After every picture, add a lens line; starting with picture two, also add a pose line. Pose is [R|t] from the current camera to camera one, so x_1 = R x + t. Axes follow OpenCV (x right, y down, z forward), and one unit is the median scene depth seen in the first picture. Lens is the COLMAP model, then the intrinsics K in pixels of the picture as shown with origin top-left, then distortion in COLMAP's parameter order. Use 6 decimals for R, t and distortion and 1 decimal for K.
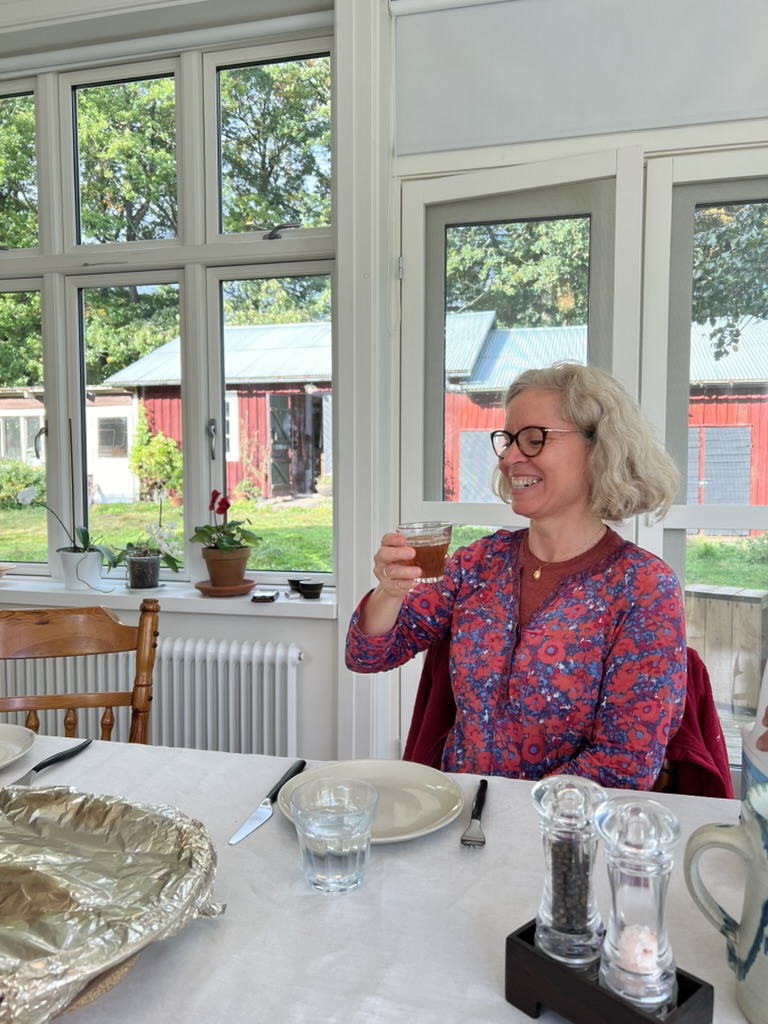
lens RADIAL K [[772.9, 0, 382.0], [0, 772.9, 510.3], [0, 0, 1]] dist [0.046237, -0.055059]
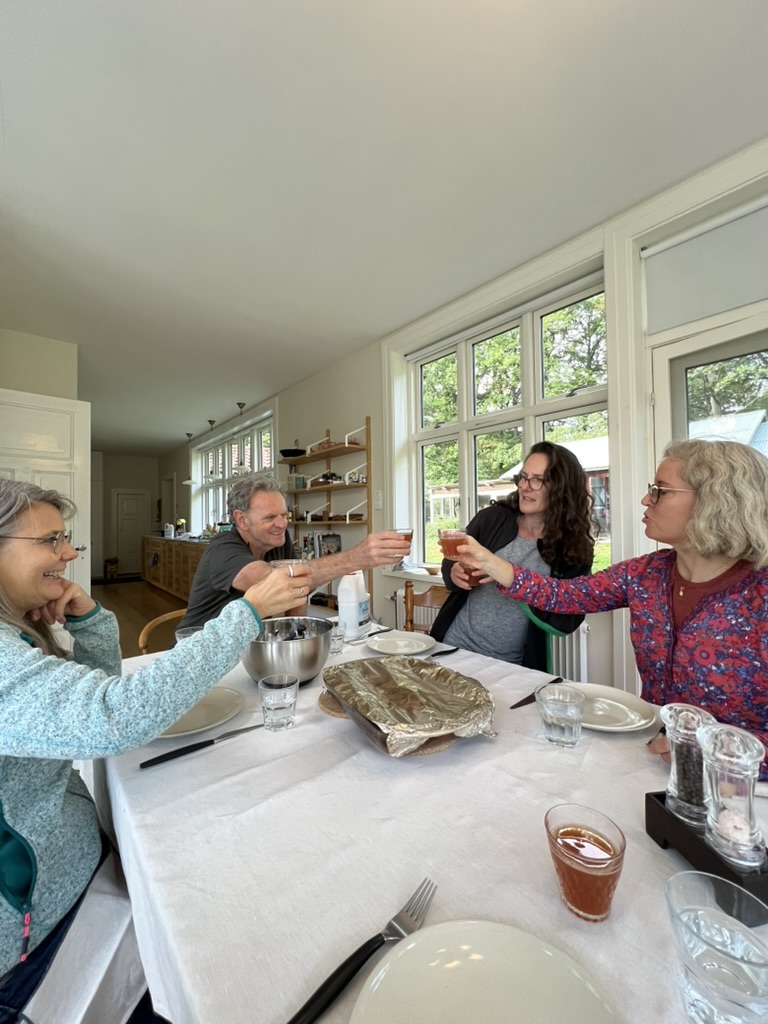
lens RADIAL K [[409.8, 0, 388.7], [0, 409.8, 513.2], [0, 0, 1]] dist [-0.002442, -0.000313]
pose [[0.816220, -0.019124, -0.577425, 0.128251], [-0.023331, 0.997546, -0.066019, 0.005497], [0.577270, 0.067358, 0.813770, -0.050251]]
